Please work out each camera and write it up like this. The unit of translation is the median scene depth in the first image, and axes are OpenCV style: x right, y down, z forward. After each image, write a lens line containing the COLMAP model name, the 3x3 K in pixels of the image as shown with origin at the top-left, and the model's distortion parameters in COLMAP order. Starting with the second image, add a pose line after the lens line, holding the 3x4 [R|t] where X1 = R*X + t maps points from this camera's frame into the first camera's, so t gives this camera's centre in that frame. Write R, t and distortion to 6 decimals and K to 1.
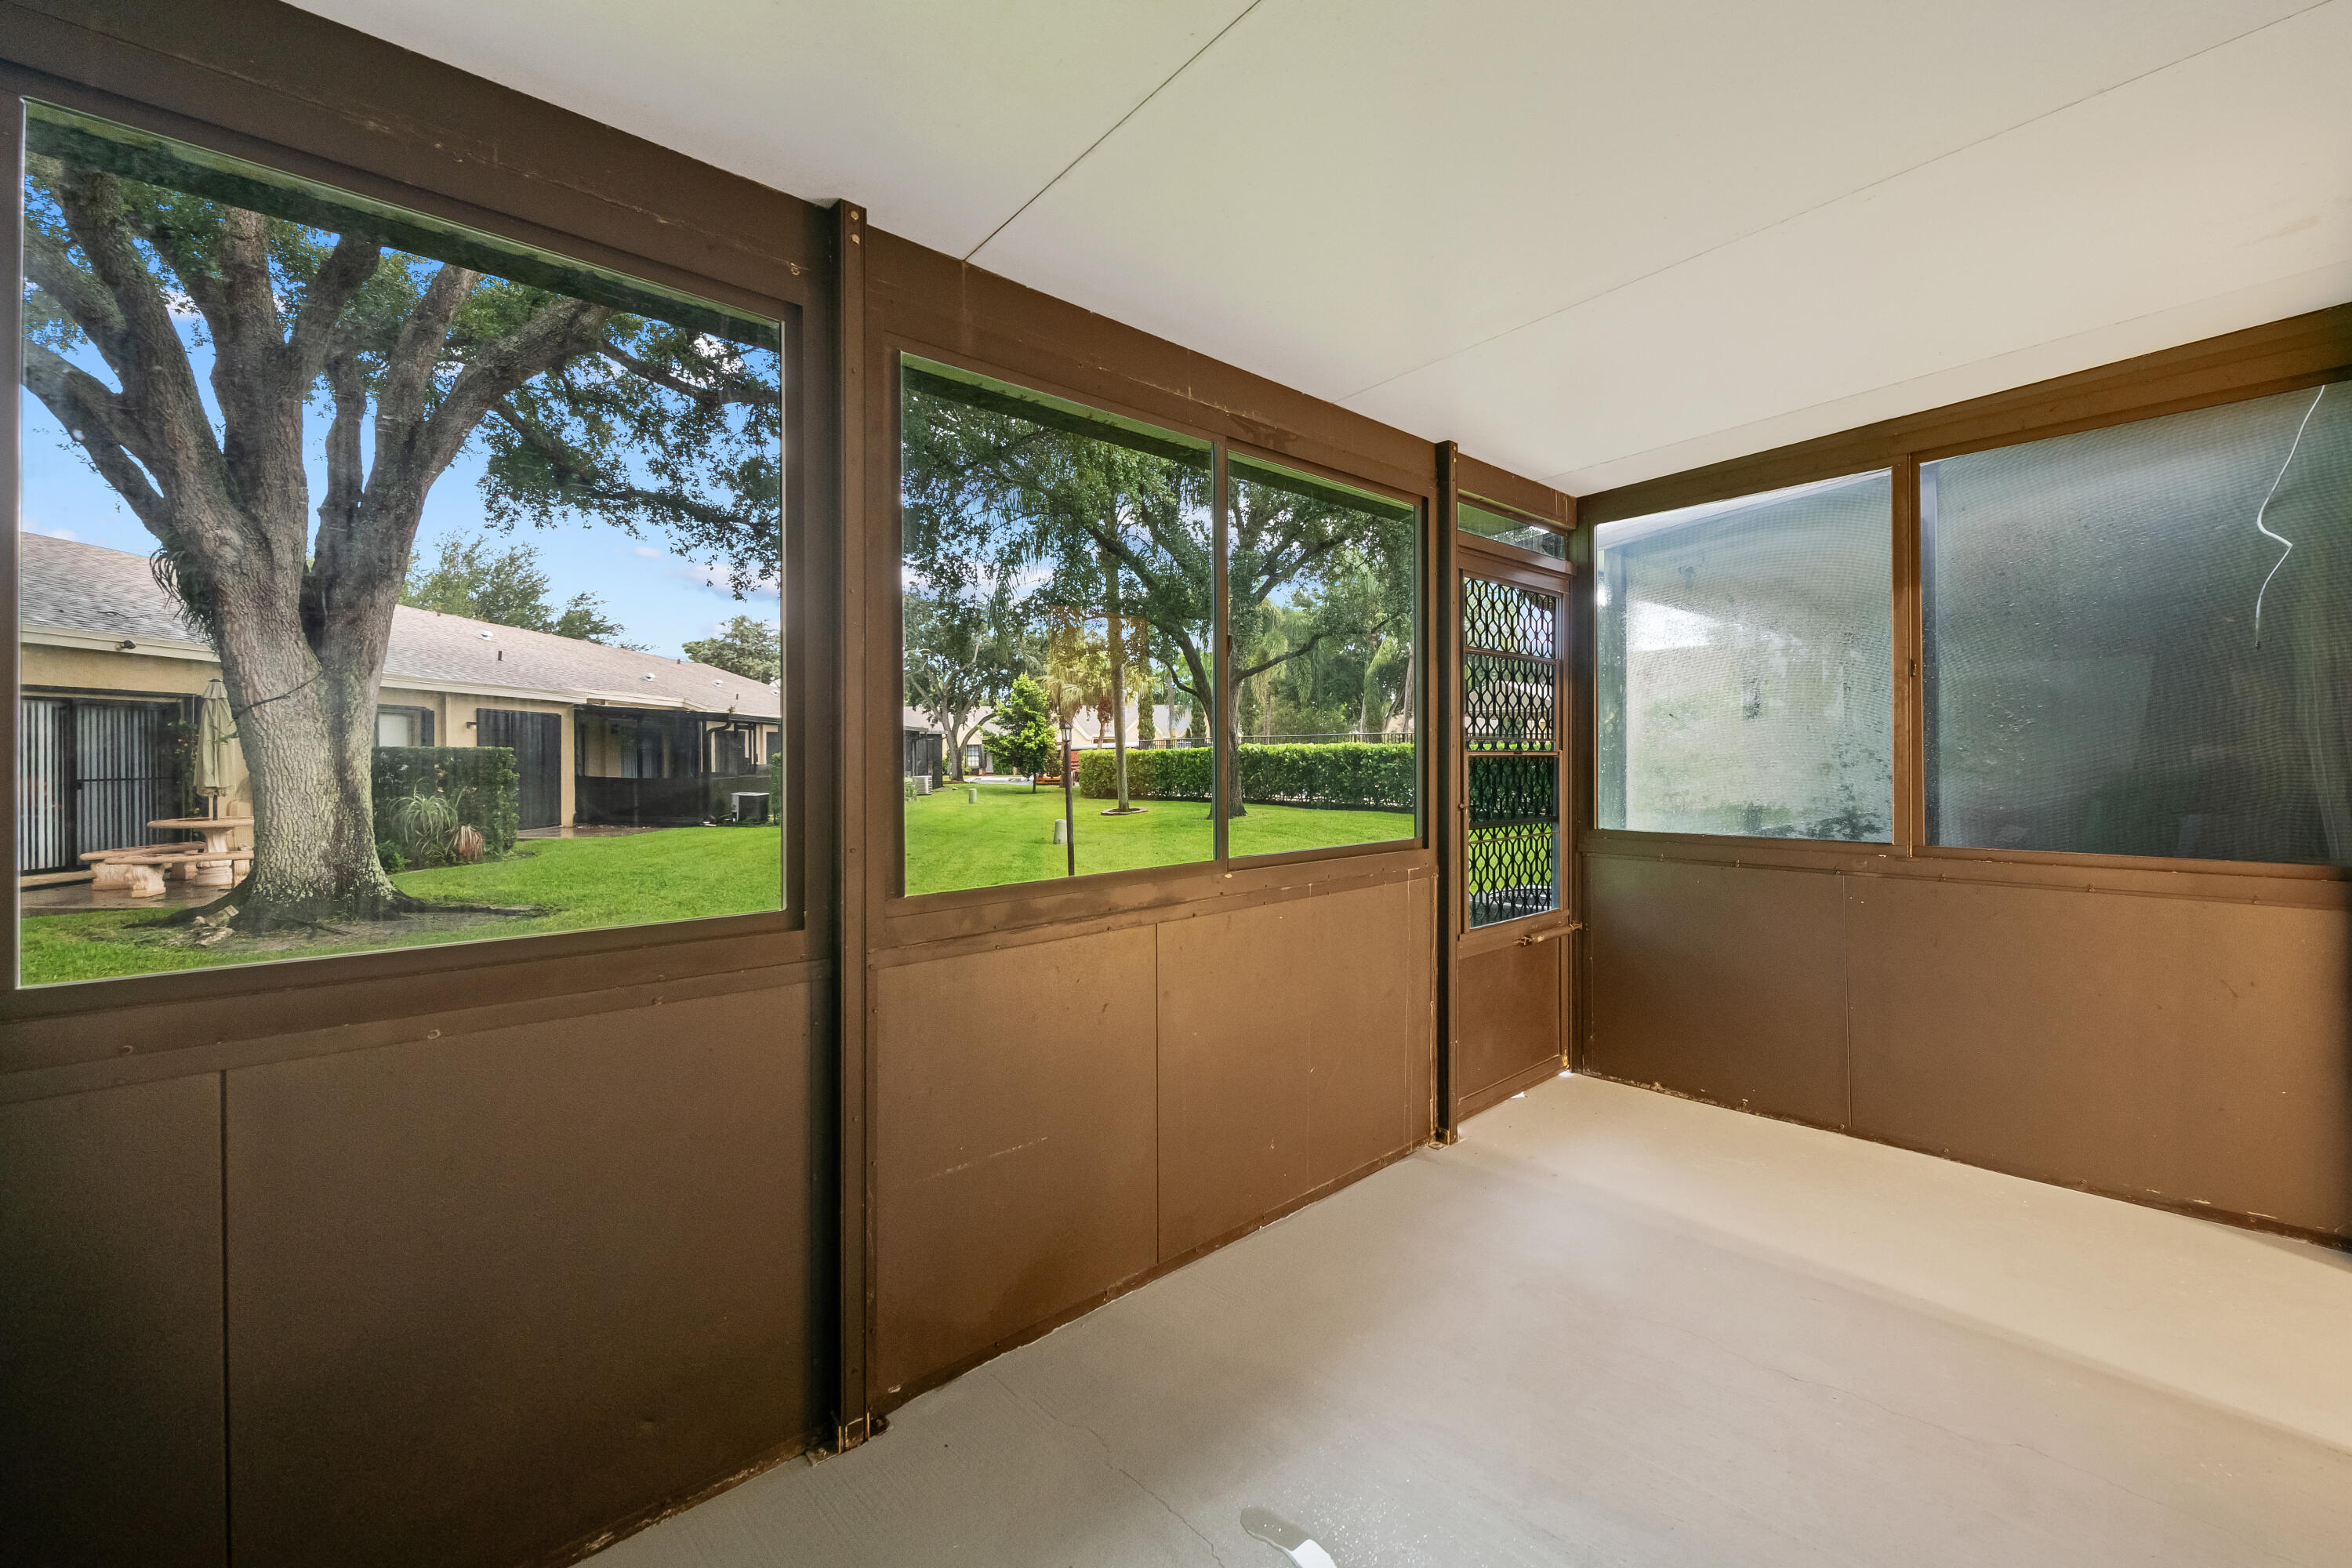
lens RADIAL K [[942.0, 0, 1165.6], [0, 942.0, 771.6], [0, 0, 1]] dist [-0.002911, -0.000822]
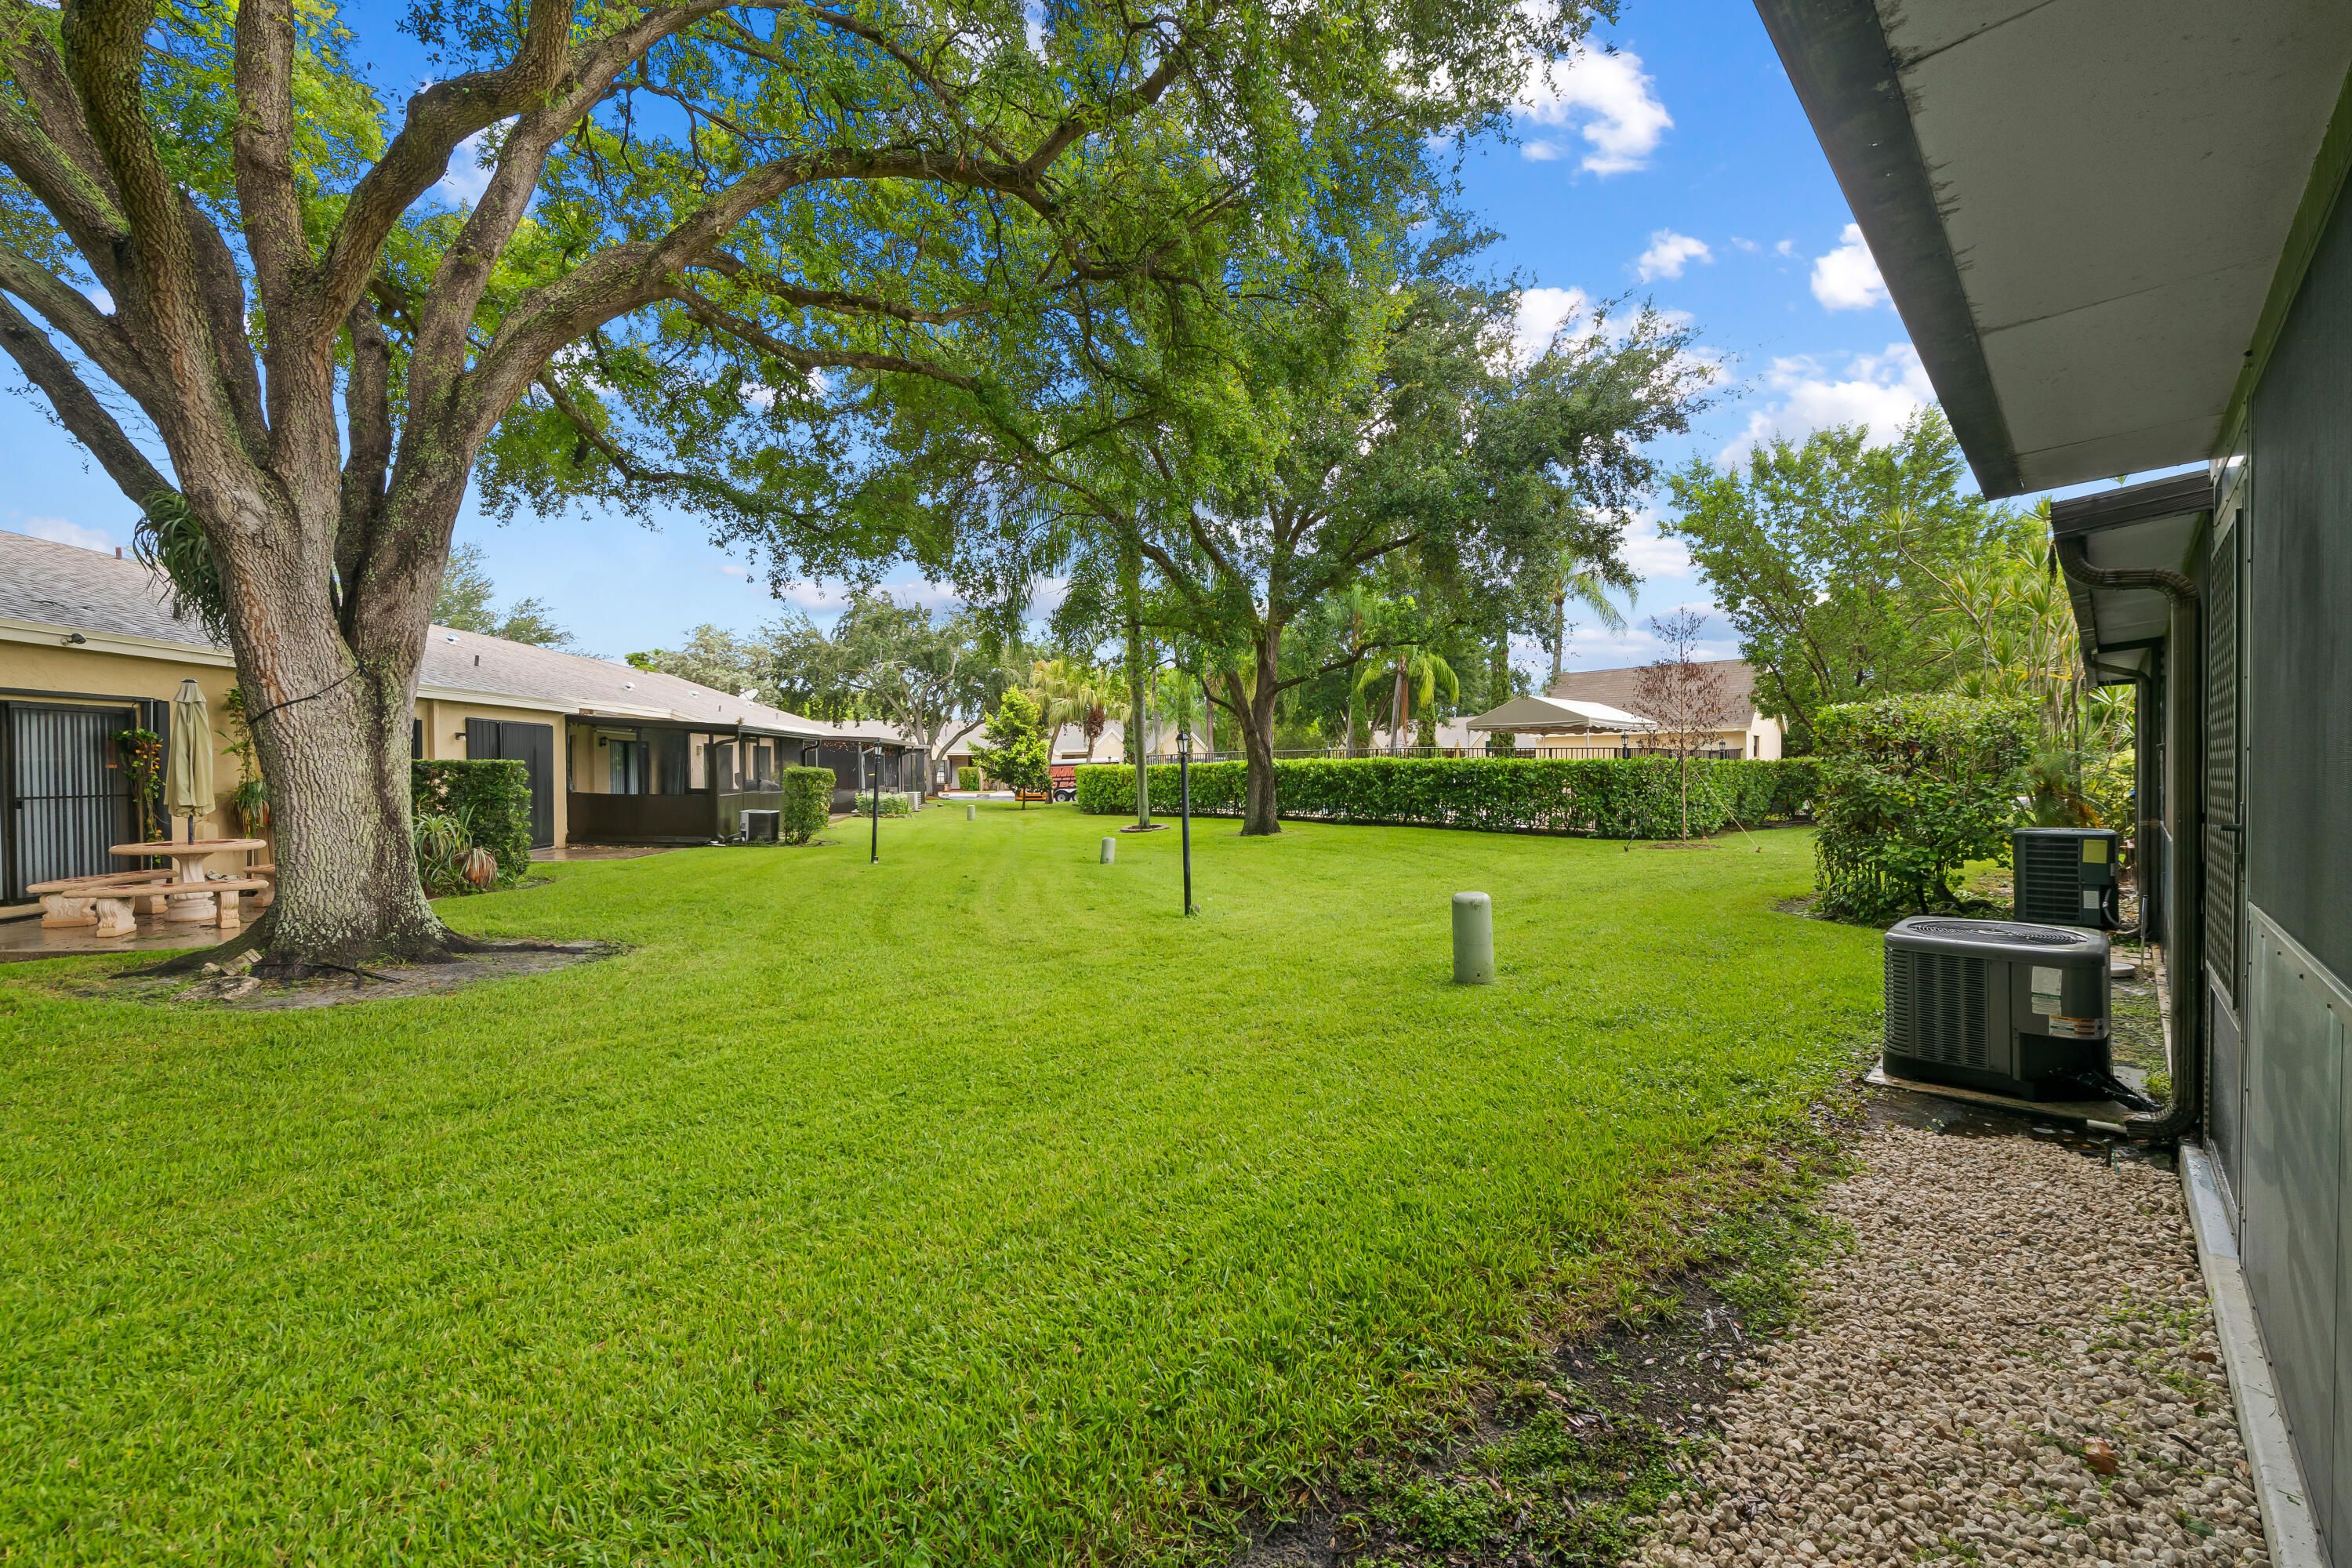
lens RADIAL K [[942.0, 0, 1186.2], [0, 942.0, 797.7], [0, 0, 1]] dist [-0.002911, -0.000822]
pose [[0.997814, -0.001963, 0.066052, -0.125577], [0.001243, 0.999939, 0.010933, 0.000700], [-0.066069, -0.010827, 0.997756, 0.067264]]
